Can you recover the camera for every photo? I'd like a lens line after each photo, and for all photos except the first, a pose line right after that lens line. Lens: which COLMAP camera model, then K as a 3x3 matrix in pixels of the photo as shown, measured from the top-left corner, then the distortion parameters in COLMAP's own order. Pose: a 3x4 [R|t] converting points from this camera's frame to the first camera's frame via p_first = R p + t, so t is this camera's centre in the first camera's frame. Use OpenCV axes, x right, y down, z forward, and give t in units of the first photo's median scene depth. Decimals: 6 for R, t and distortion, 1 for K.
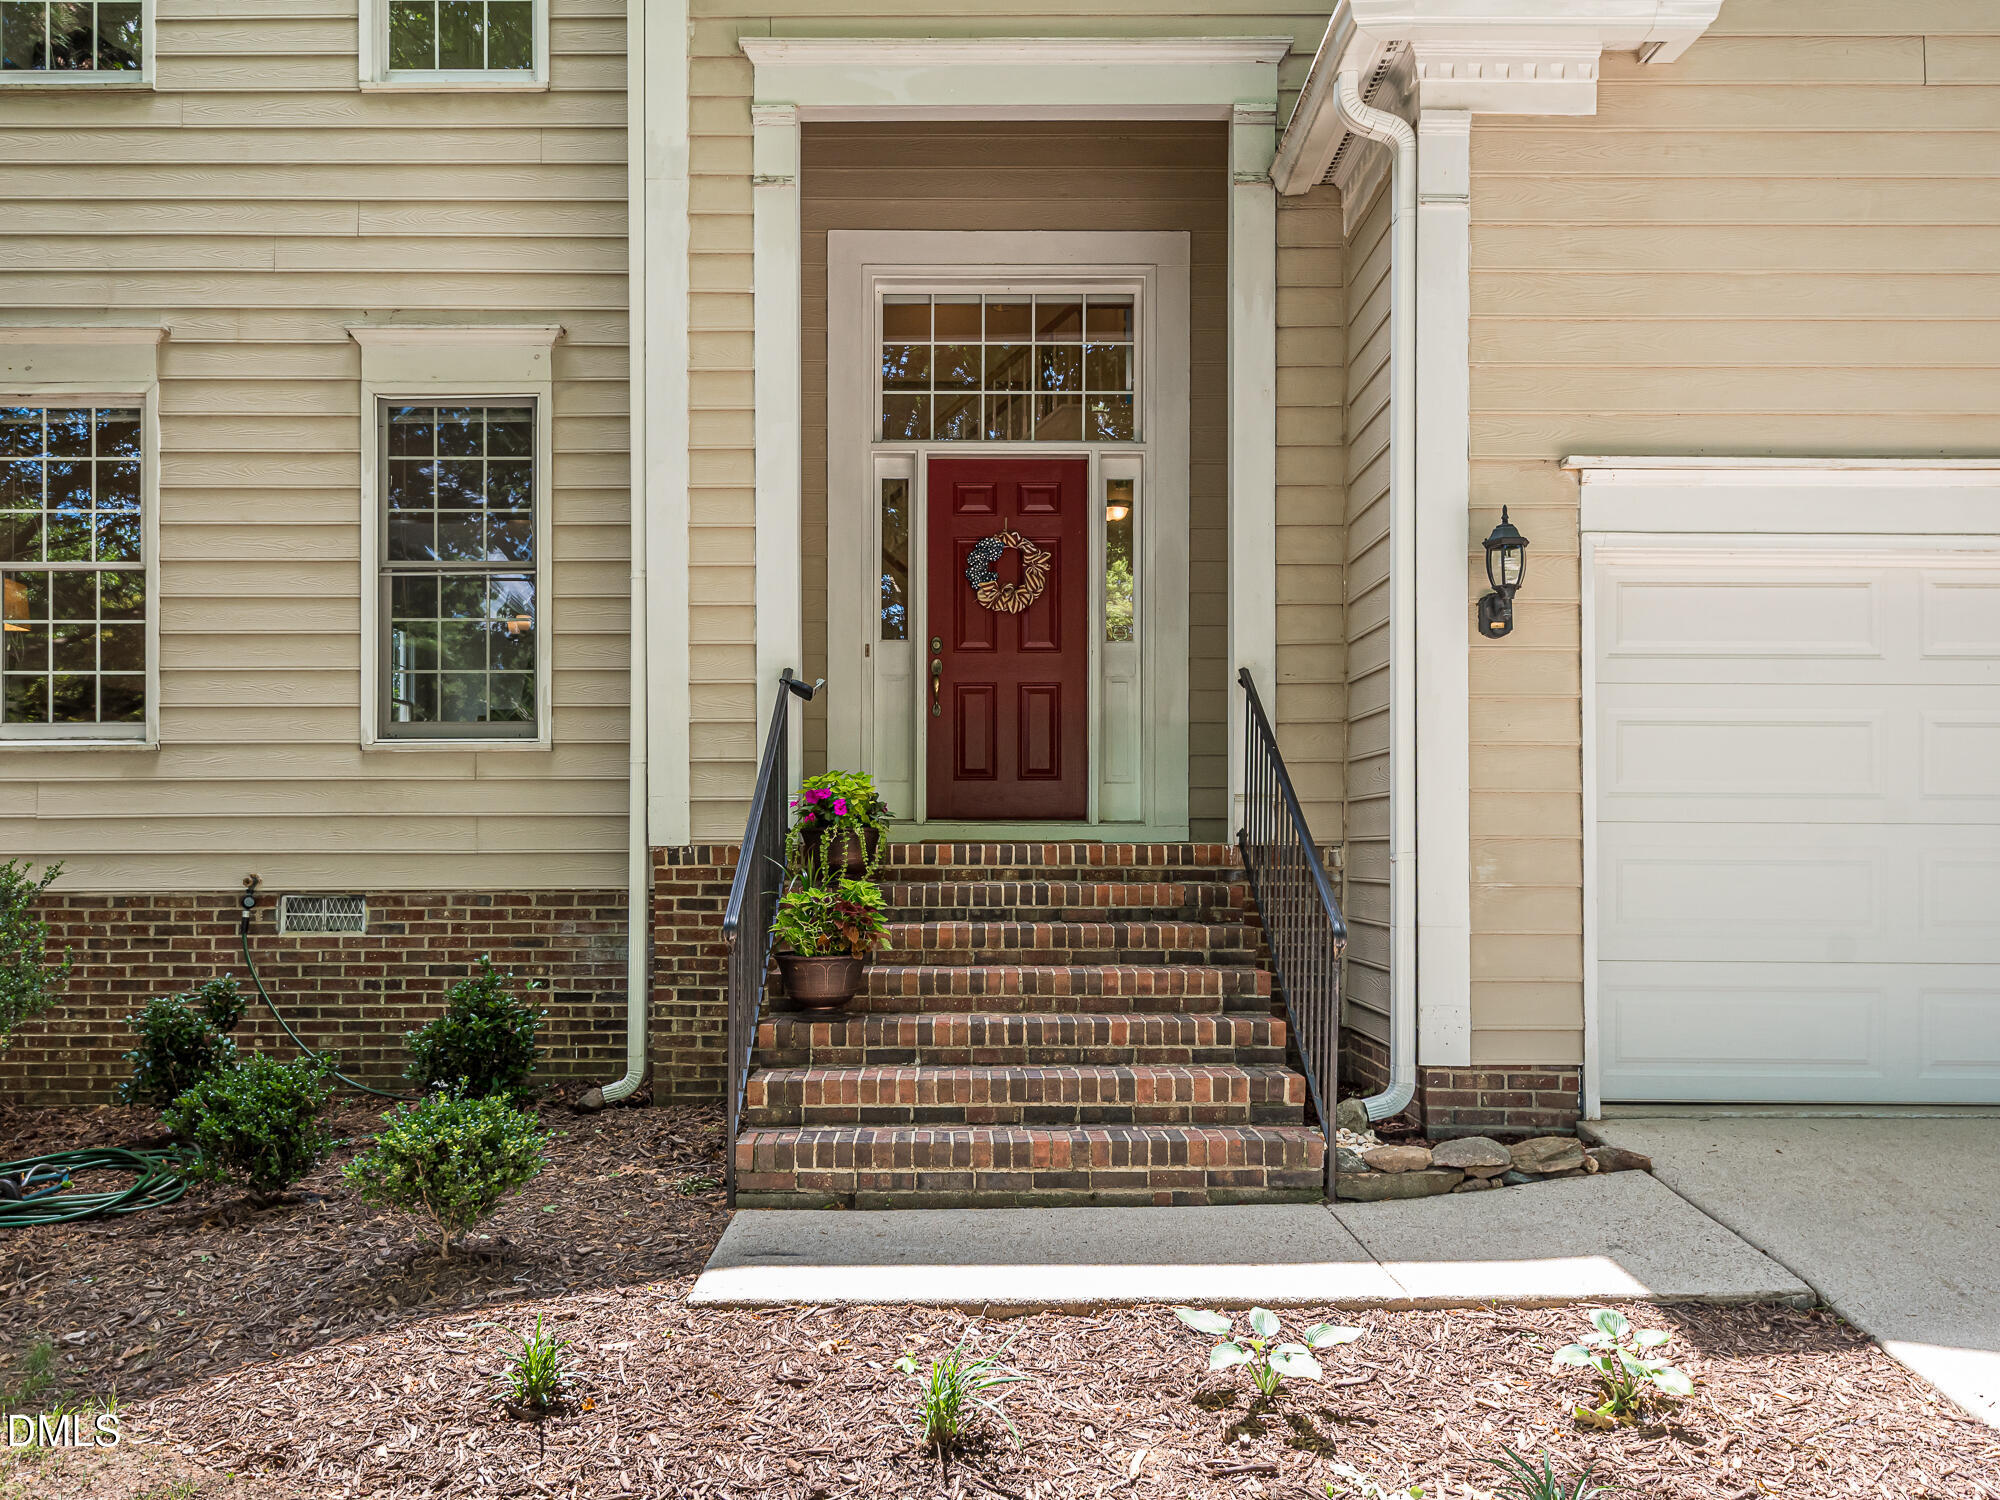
lens RADIAL K [[1528.8, 0, 947.9], [0, 1528.8, 825.3], [0, 0, 1]] dist [0.009810, 0.001994]
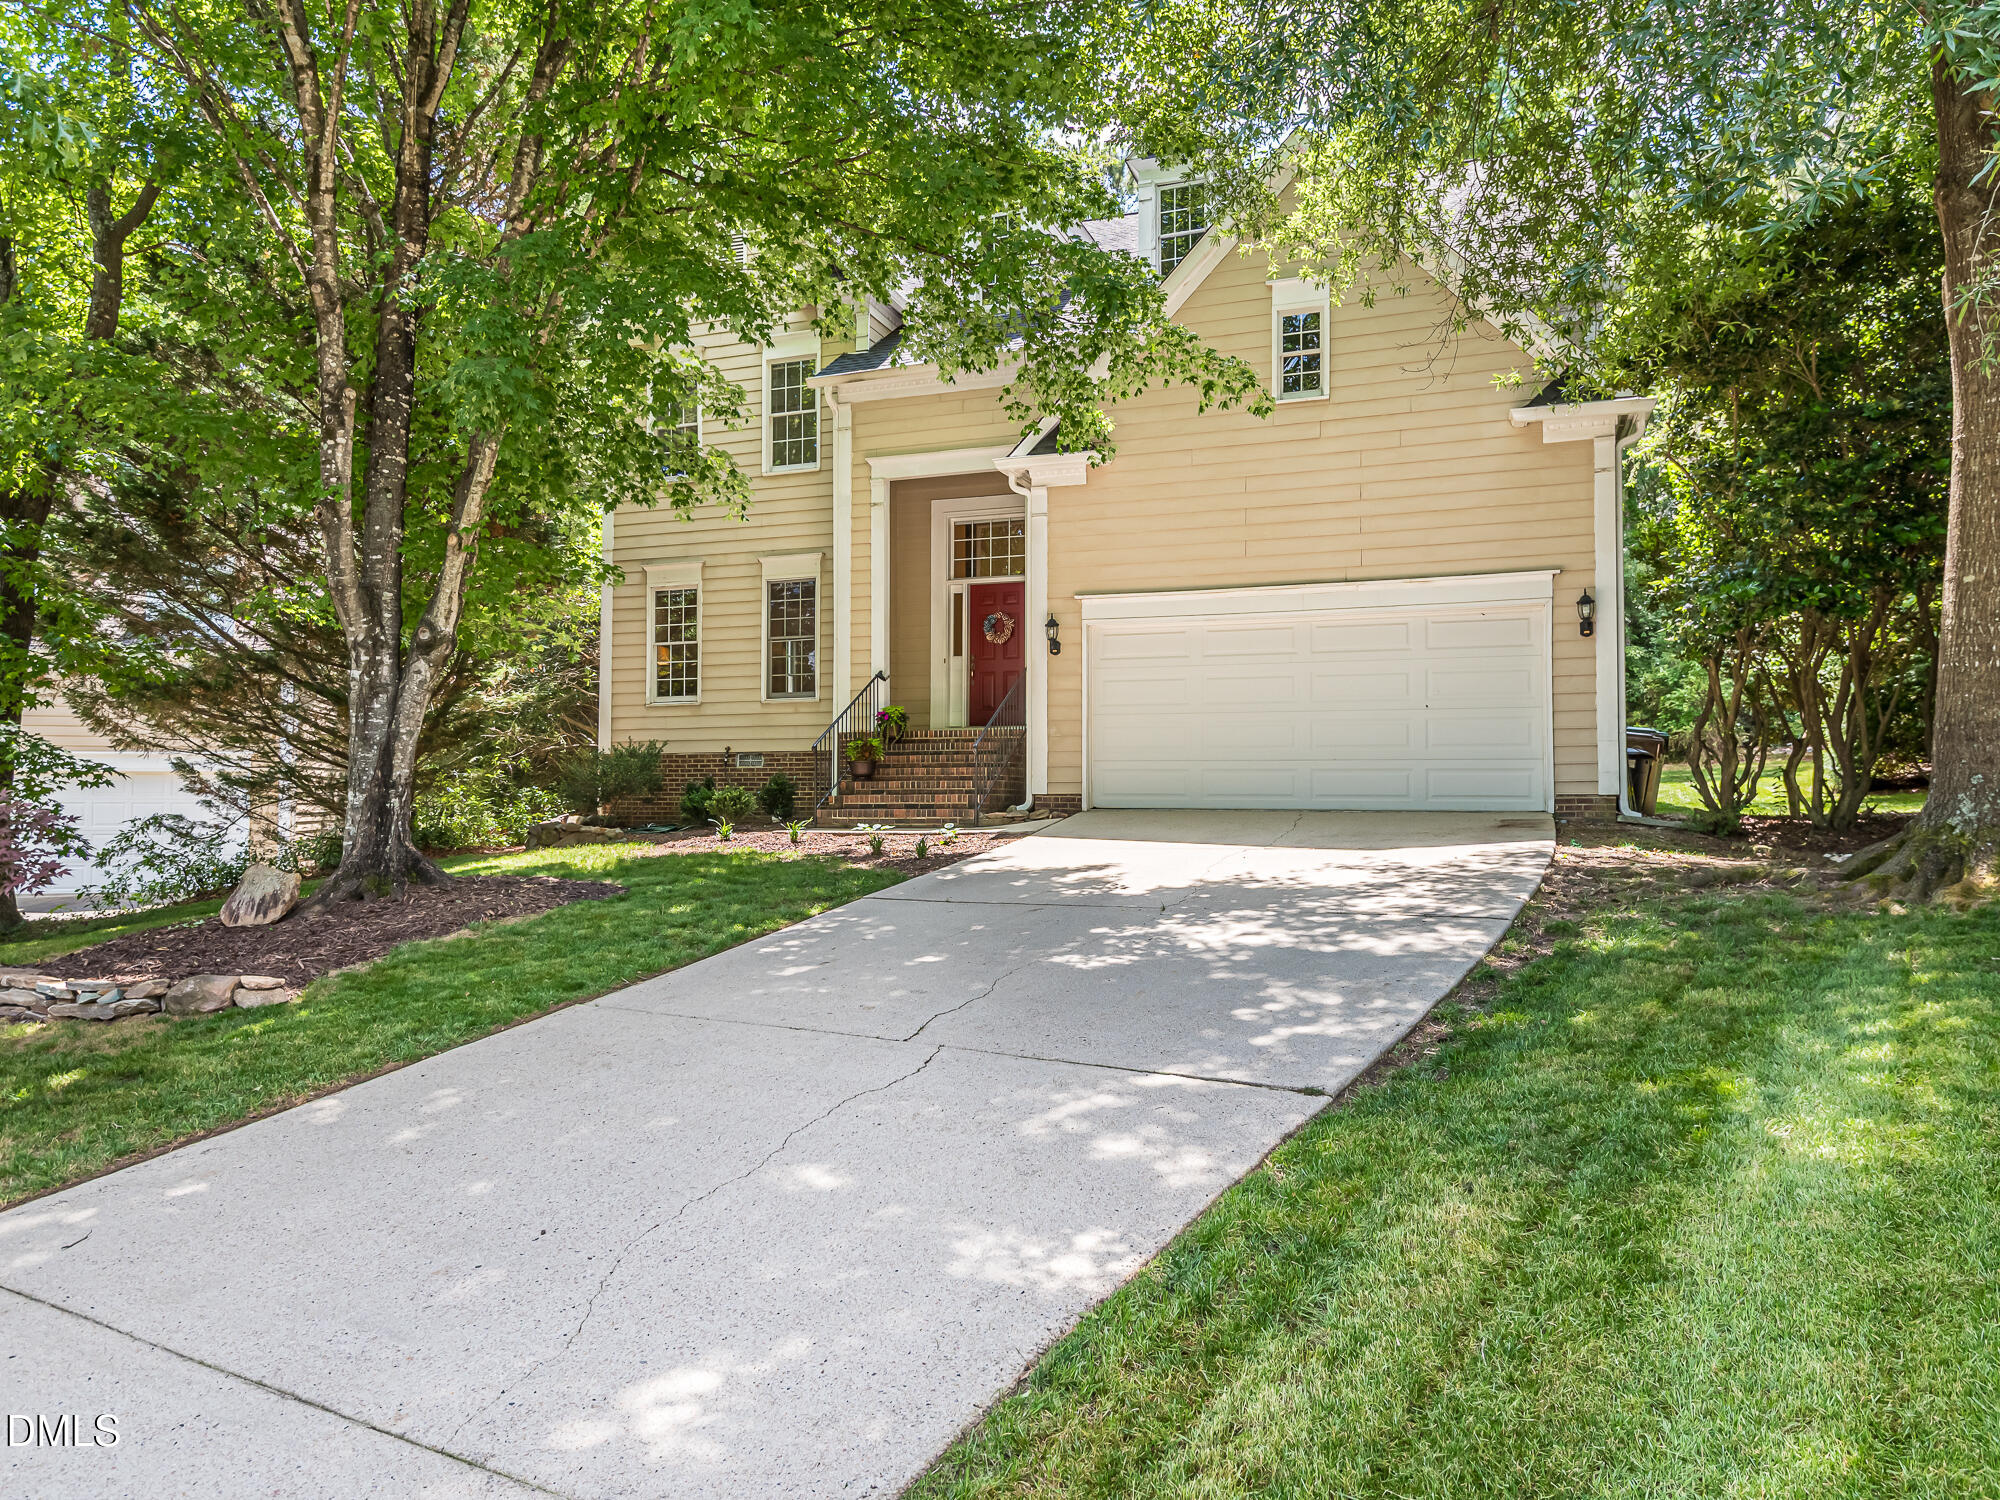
lens RADIAL K [[1278.2, 0, 1000.9], [0, 1278.2, 751.6], [0, 0, 1]] dist [-0.001364, -0.000025]
pose [[0.938724, -0.010098, -0.344521, 0.877426], [0.001186, 0.999659, -0.026068, 0.106657], [0.344667, 0.024062, 0.938417, -1.112390]]
